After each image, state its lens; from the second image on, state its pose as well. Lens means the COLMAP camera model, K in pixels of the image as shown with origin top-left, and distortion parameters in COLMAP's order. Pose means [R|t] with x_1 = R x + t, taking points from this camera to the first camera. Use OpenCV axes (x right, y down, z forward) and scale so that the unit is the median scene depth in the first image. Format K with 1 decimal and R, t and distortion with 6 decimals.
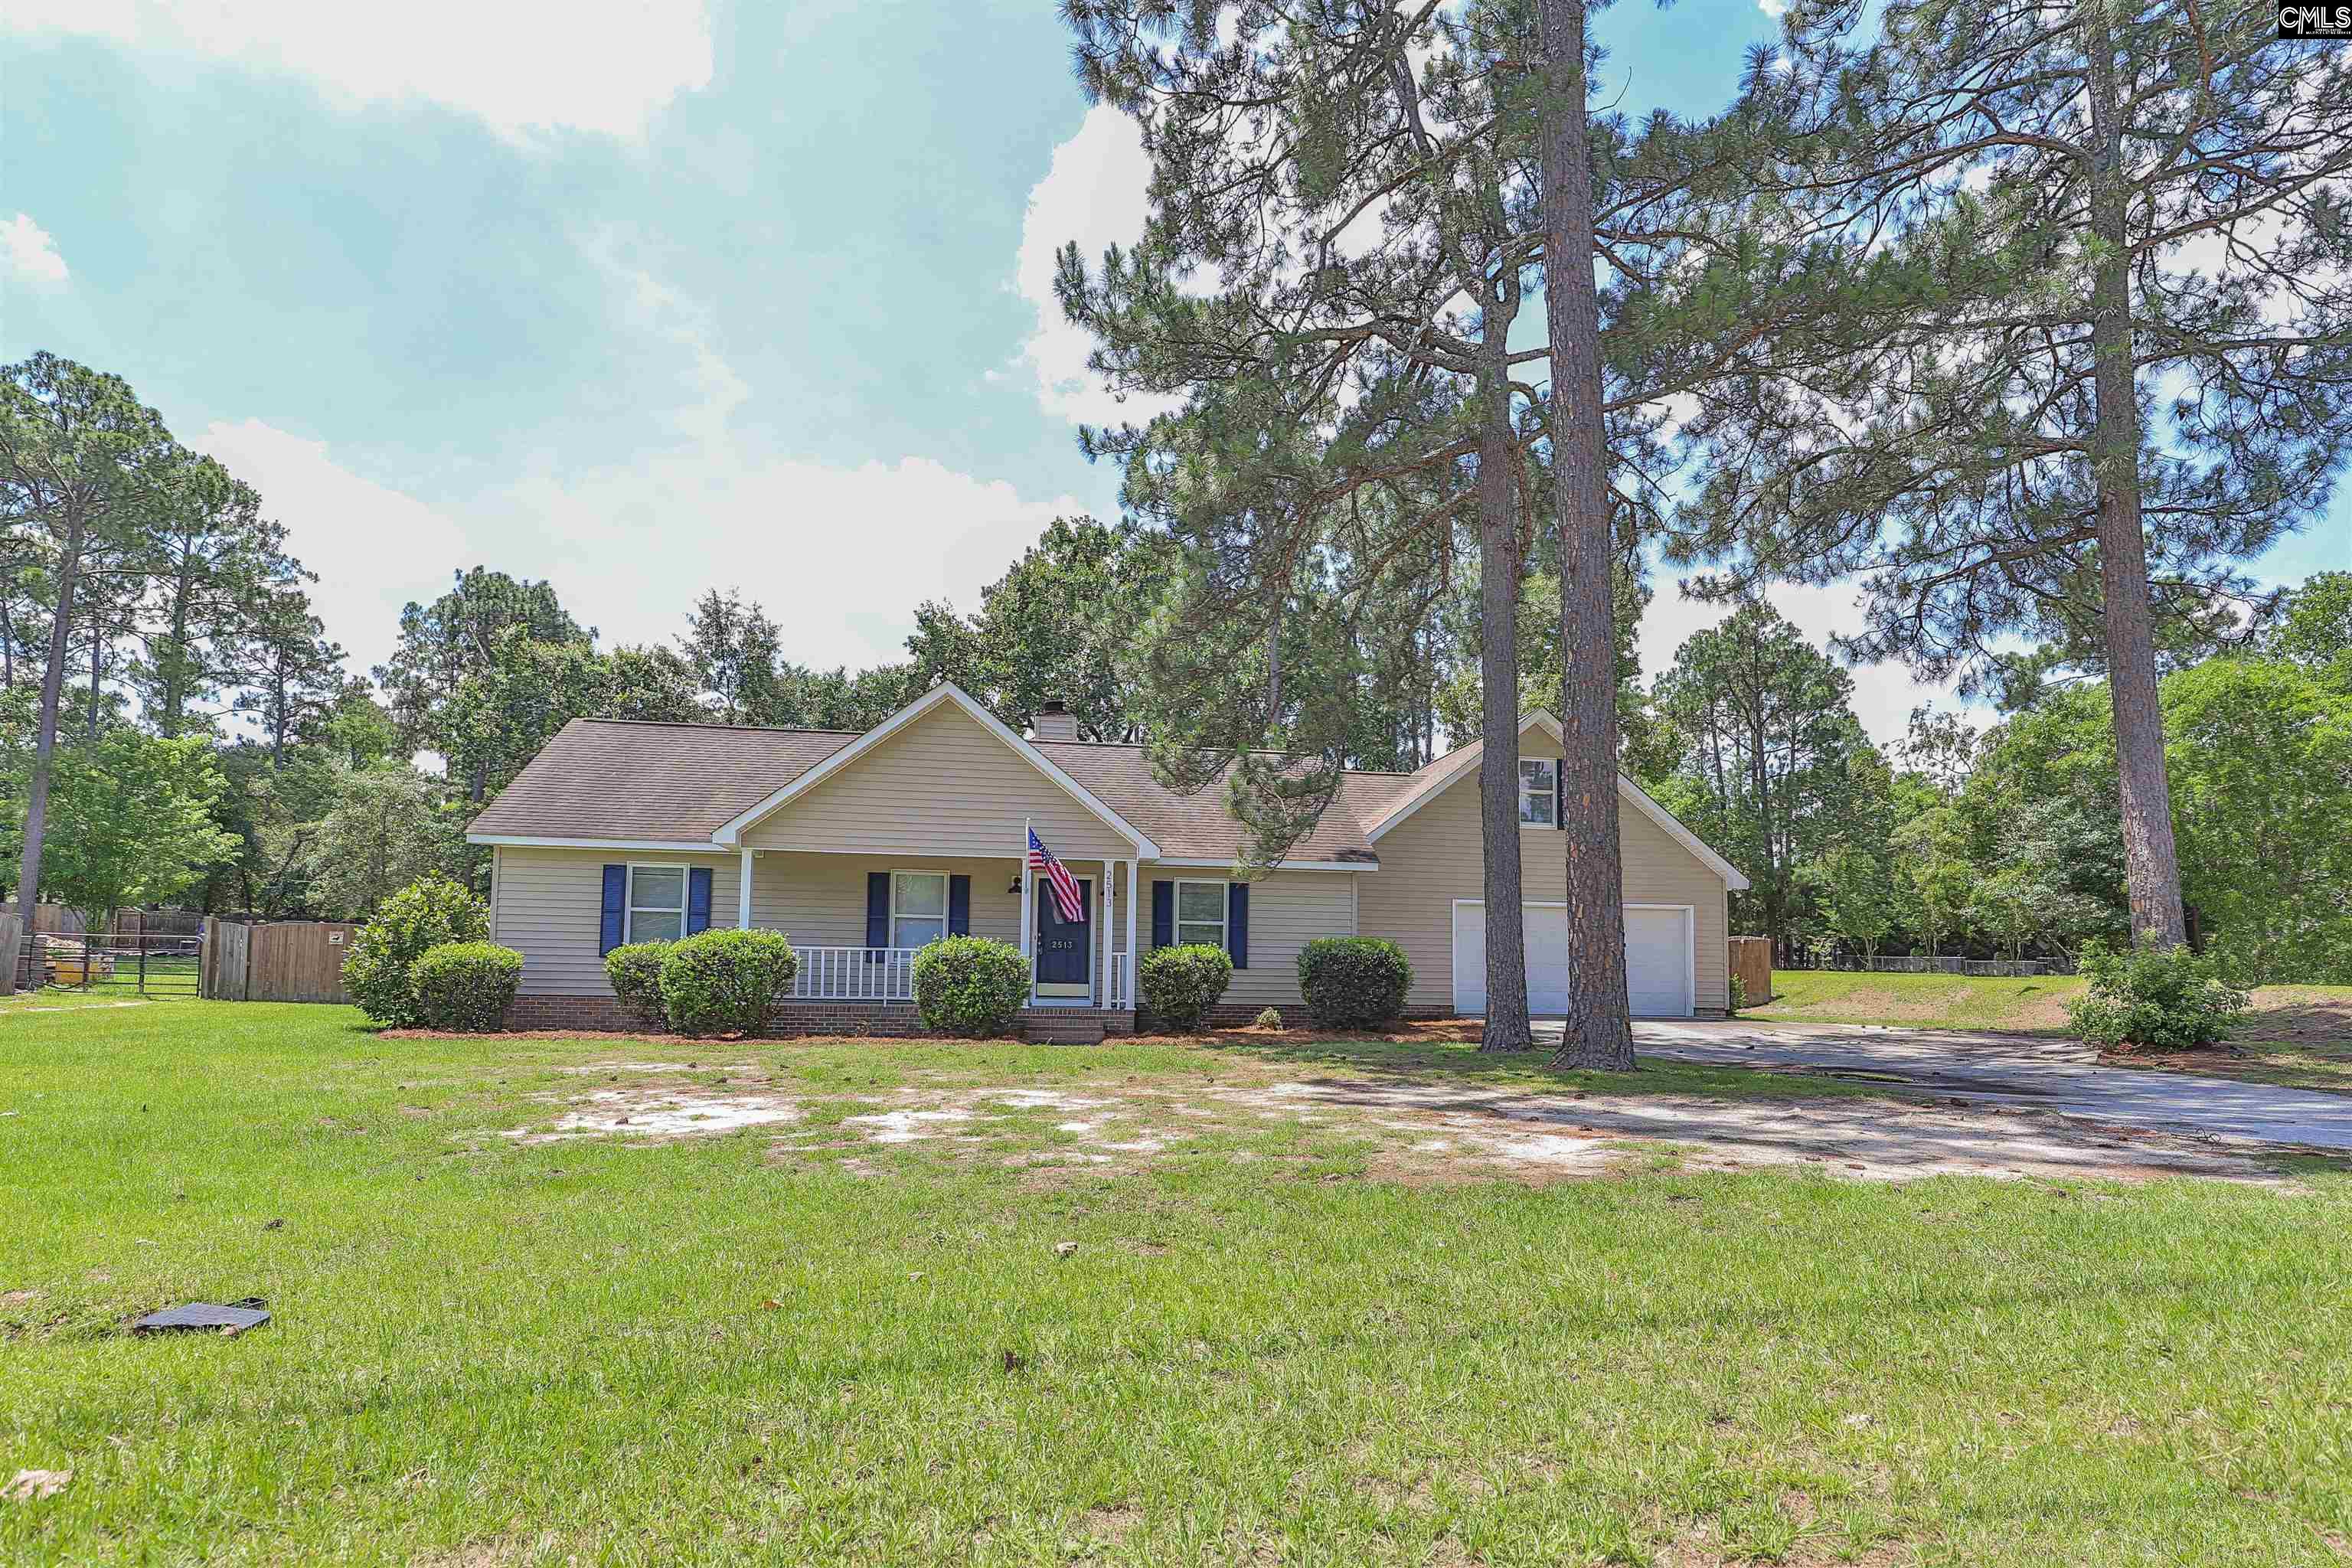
lens RADIAL K [[1175.0, 0, 1238.7], [0, 1175.0, 908.3], [0, 0, 1]] dist [-0.012402, 0.000569]
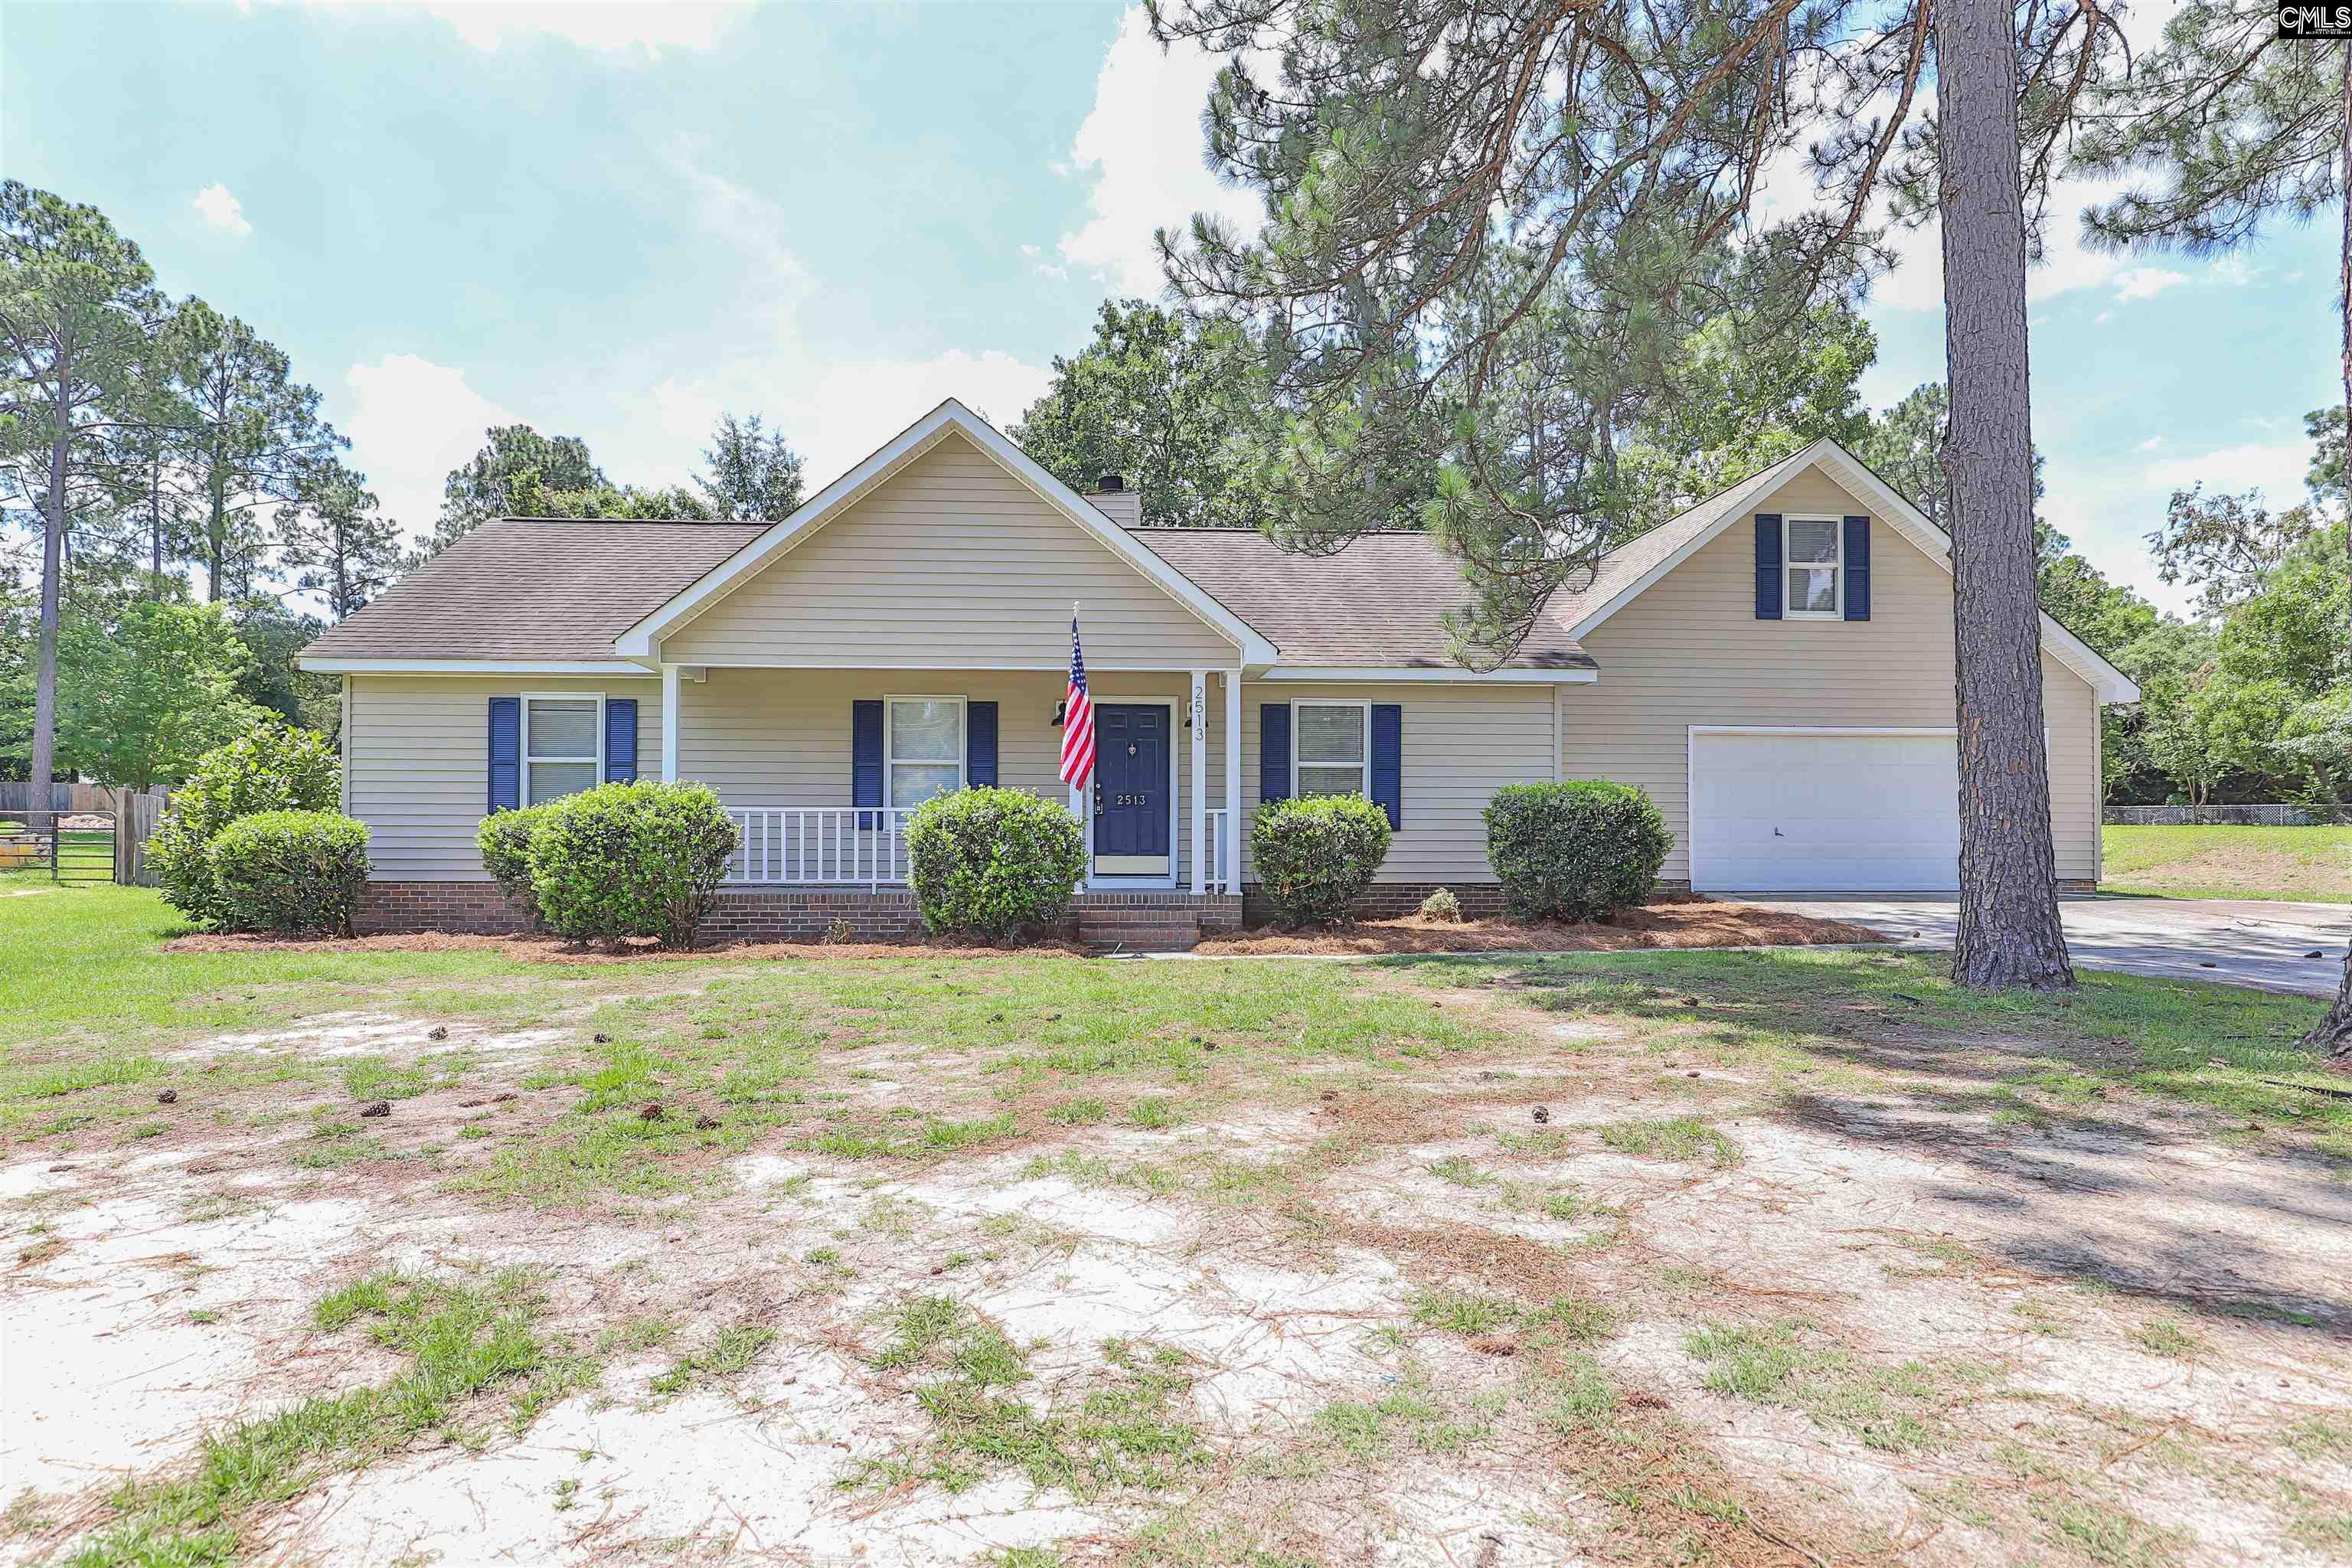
lens RADIAL K [[1175.0, 0, 1159.2], [0, 1175.0, 799.5], [0, 0, 1]] dist [-0.012402, 0.000569]
pose [[0.993492, -0.017305, -0.112582, -0.055118], [0.019867, 0.999568, 0.021674, 0.016021], [0.112158, -0.023770, 0.993406, 0.313067]]
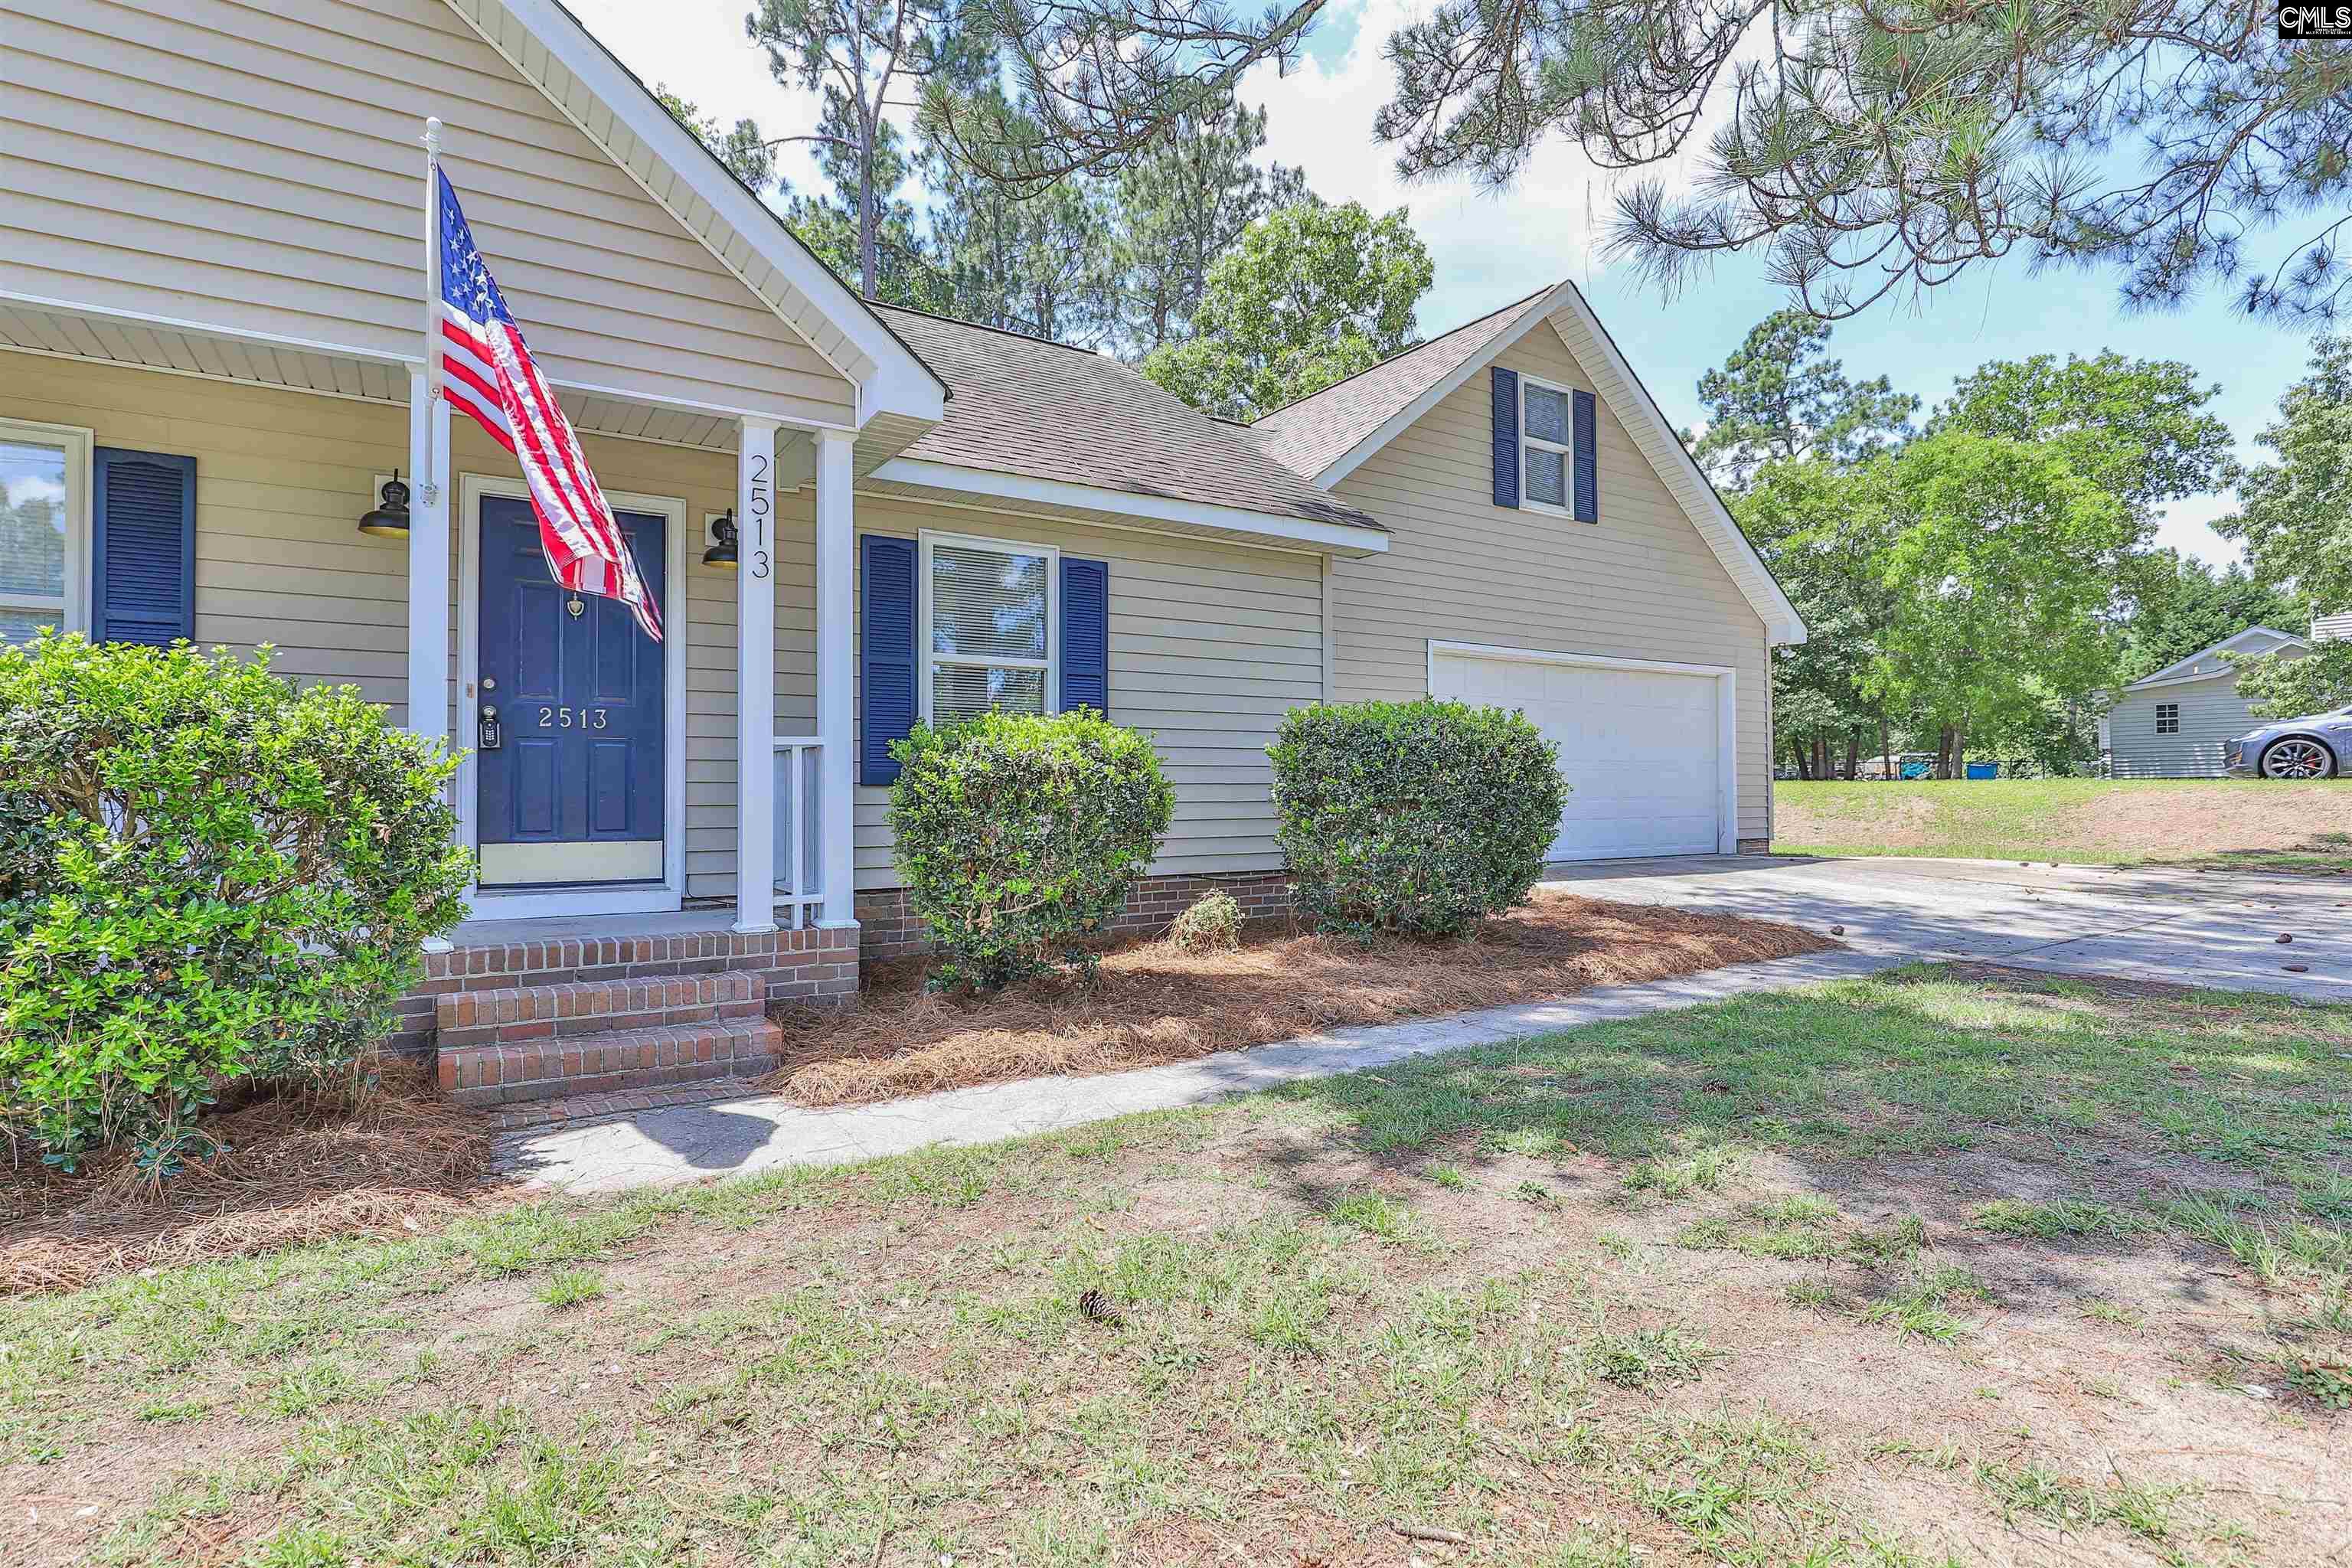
lens RADIAL K [[1175.0, 0, 1176.6], [0, 1175.0, 779.1], [0, 0, 1]] dist [-0.012402, 0.000569]
pose [[0.926953, -0.012149, 0.374980, -0.117155], [-0.005981, 0.998870, 0.047148, 0.031895], [-0.375129, -0.045947, 0.925833, 0.647737]]
